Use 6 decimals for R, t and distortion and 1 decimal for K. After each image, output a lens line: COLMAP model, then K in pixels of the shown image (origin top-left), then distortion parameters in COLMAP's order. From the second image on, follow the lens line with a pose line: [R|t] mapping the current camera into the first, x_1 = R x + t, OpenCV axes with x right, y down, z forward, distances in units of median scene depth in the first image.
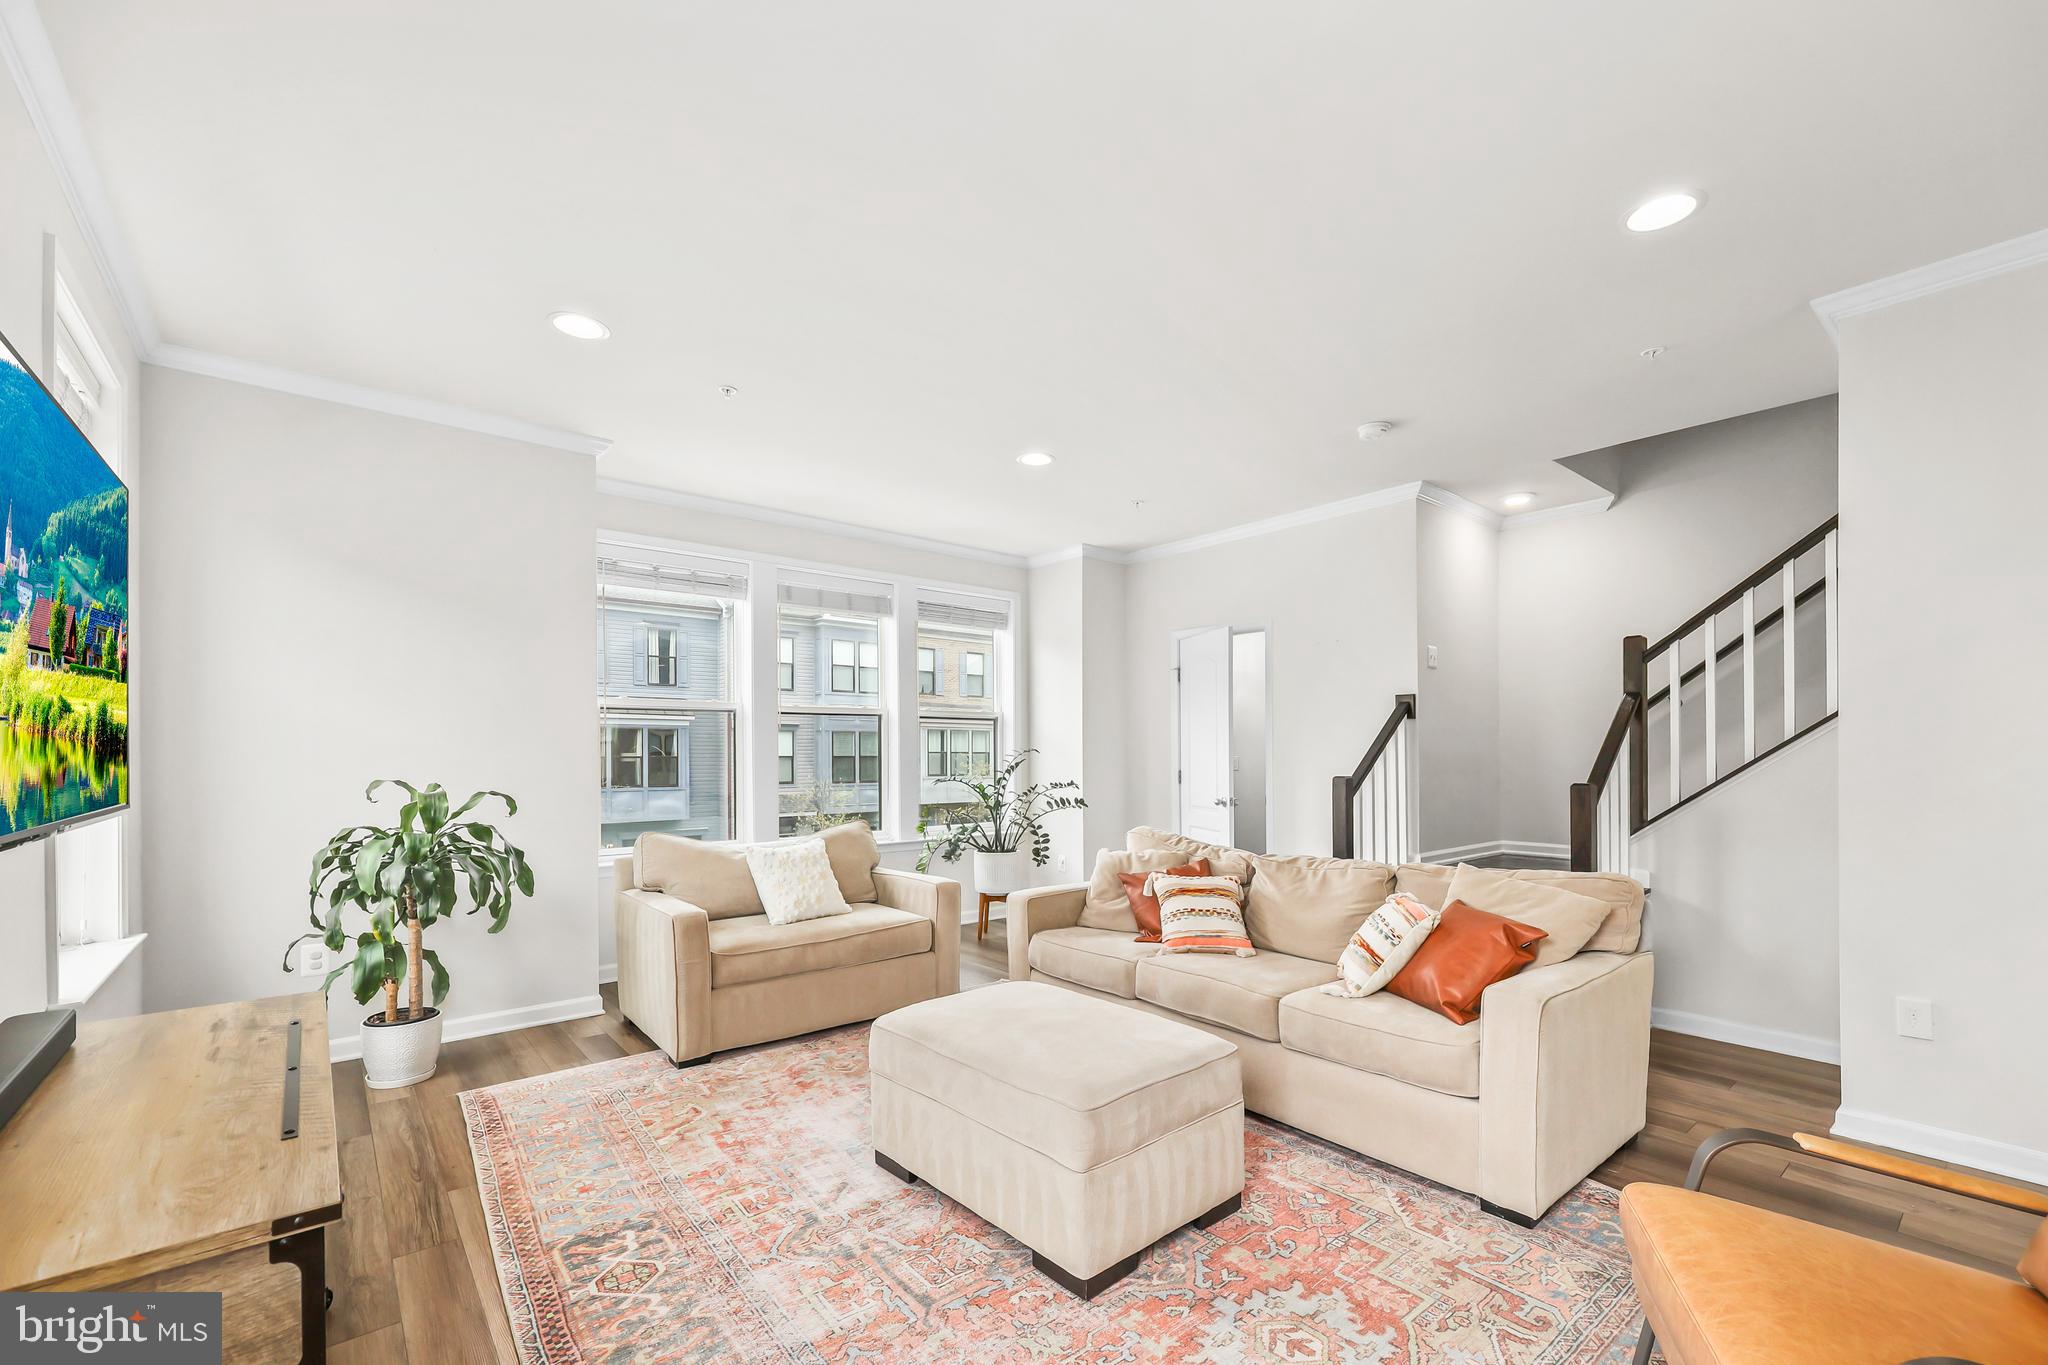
lens RADIAL K [[856.0, 0, 1023.0], [0, 856.0, 760.4], [0, 0, 1]] dist [-0.000585, -0.000025]
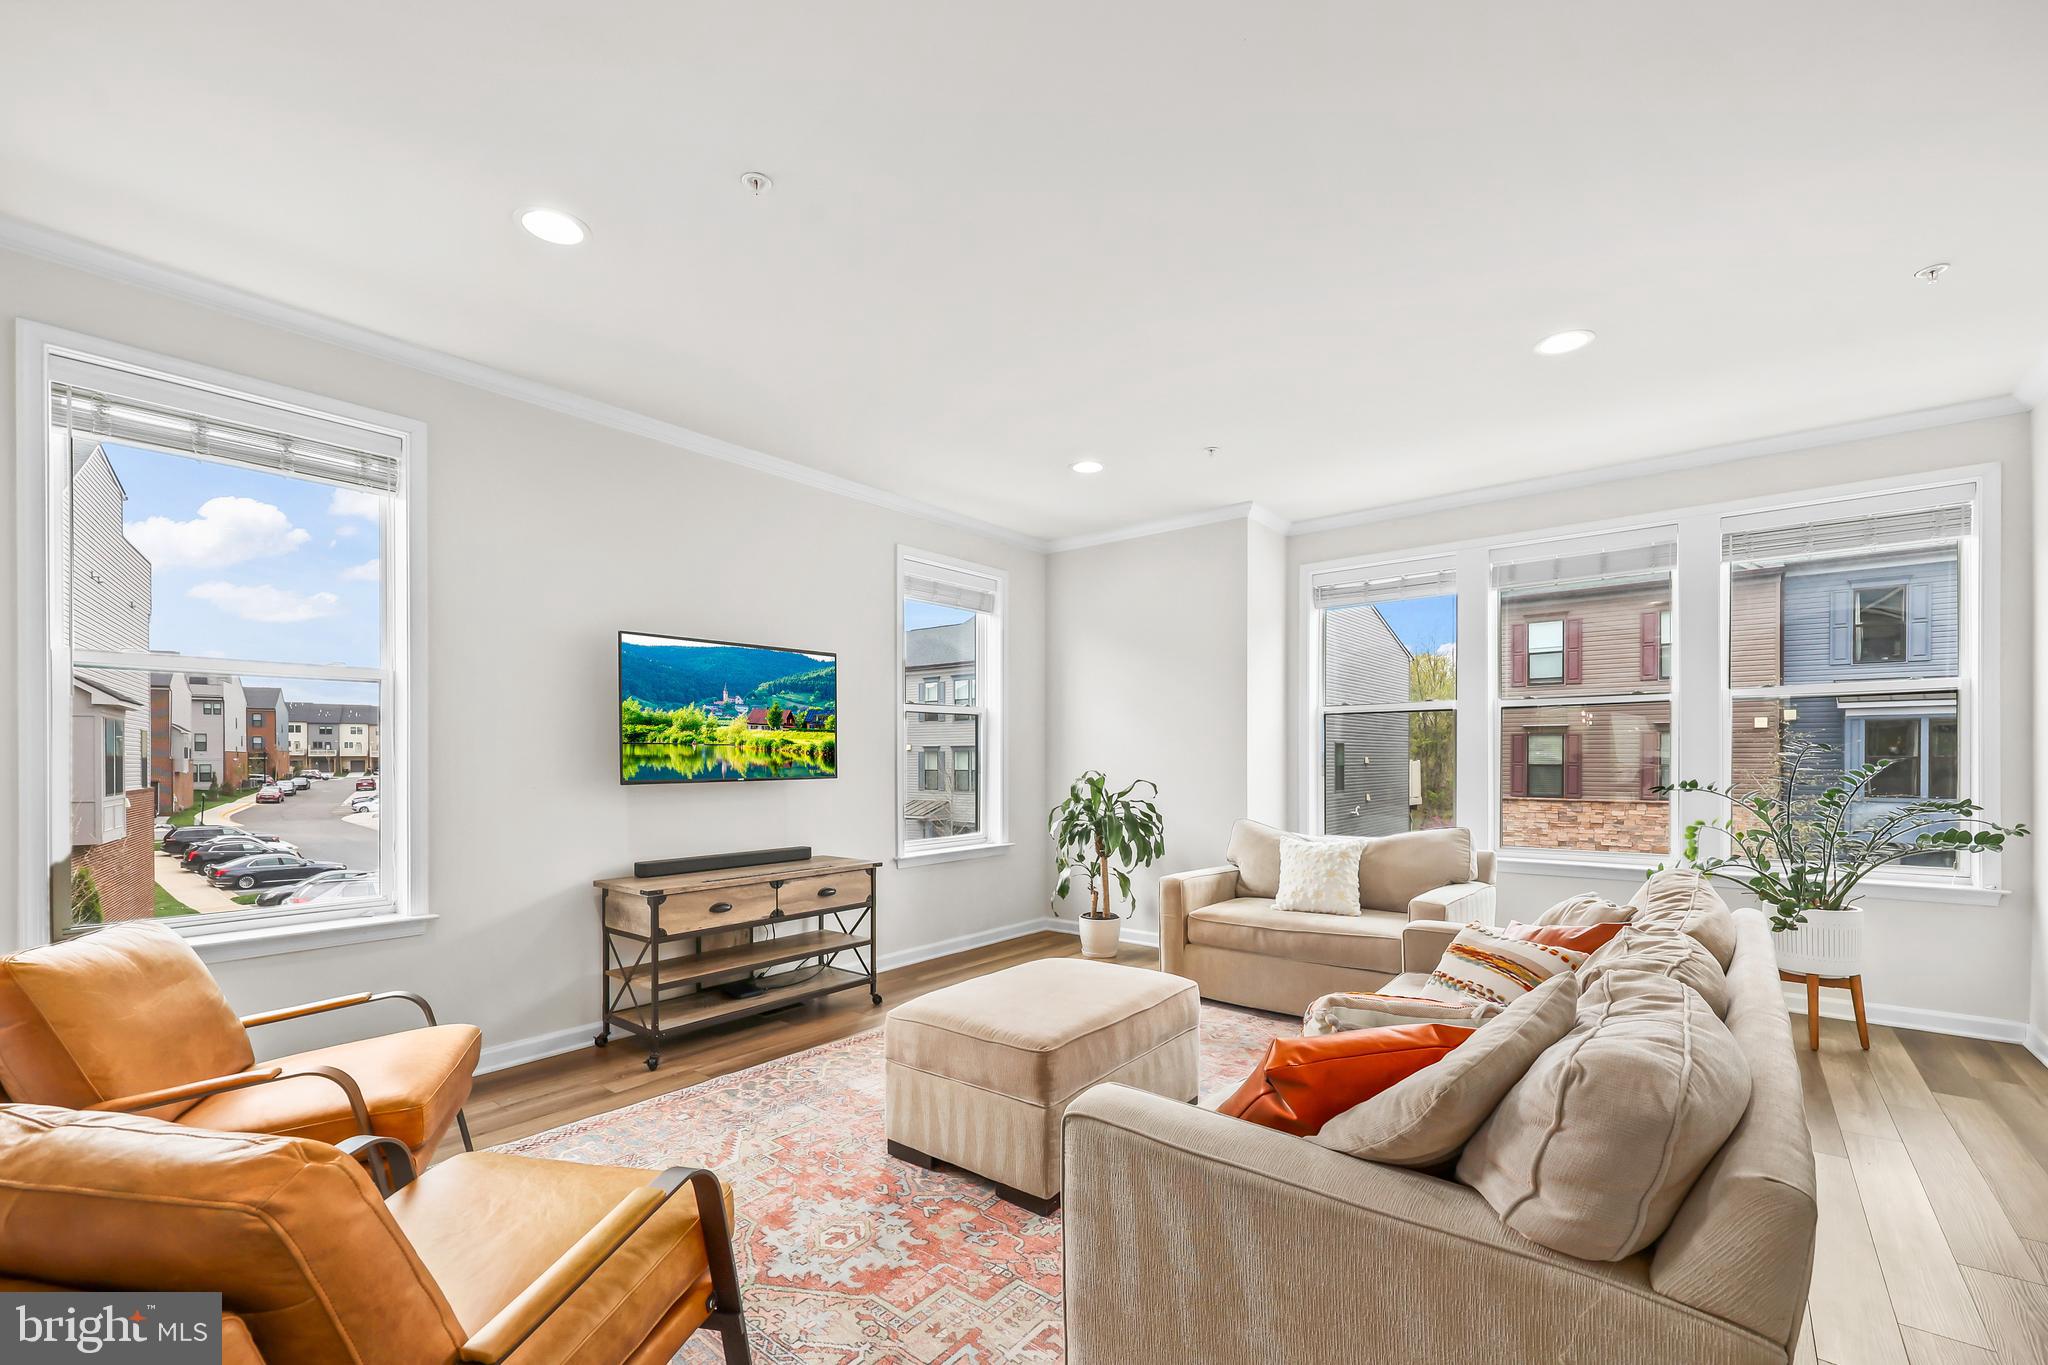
lens RADIAL K [[856.0, 0, 1023.0], [0, 856.0, 760.4], [0, 0, 1]] dist [-0.000585, -0.000025]
pose [[0.186432, -0.000135, -0.982468, 0.771418], [0.000811, 1.000000, 0.000017, 0.001257], [0.982468, -0.000800, 0.186432, 0.505550]]
